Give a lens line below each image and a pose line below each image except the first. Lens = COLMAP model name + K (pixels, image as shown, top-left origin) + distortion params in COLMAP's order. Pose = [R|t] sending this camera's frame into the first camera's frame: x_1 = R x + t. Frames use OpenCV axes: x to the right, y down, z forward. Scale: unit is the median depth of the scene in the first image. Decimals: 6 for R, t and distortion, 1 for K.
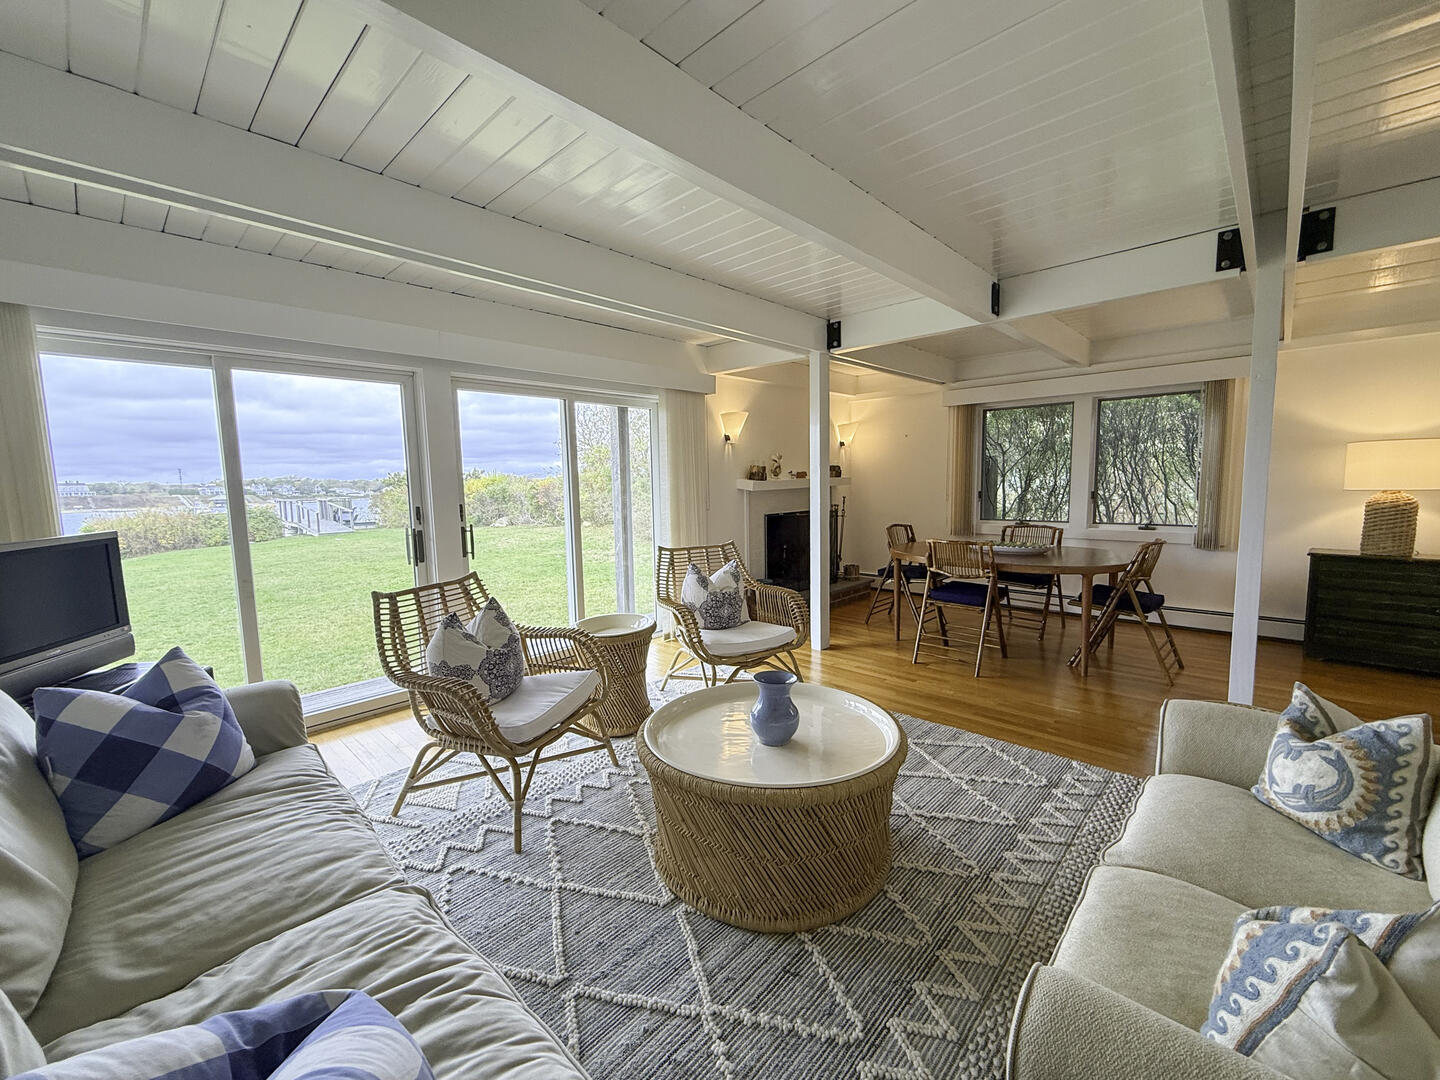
lens RADIAL K [[596.2, 0, 720.0], [0, 596.2, 540.0], [0, 0, 1]] dist [0.002329, 0.000154]
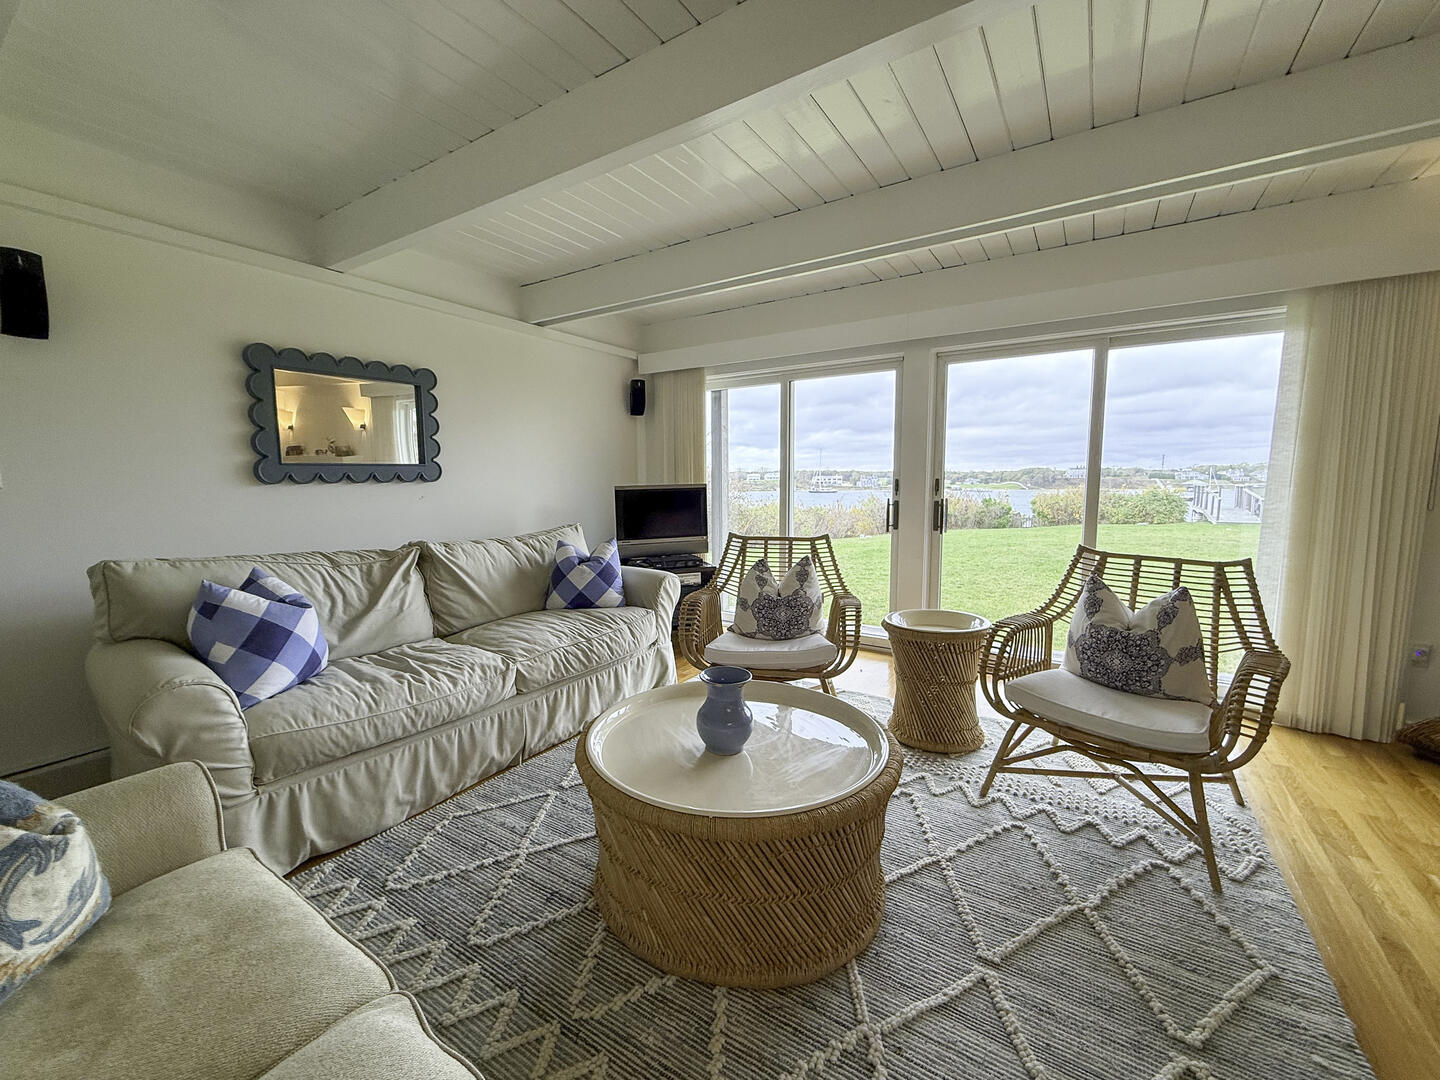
lens RADIAL K [[576.8, 0, 702.7], [0, 576.8, 539.0], [0, 0, 1]] dist [0.000866, 0.000122]
pose [[0.165951, 0.124712, -0.978216, 0.546796], [-0.098214, 0.989129, 0.109442, -0.030204], [0.981231, 0.077912, 0.176396, 0.510095]]
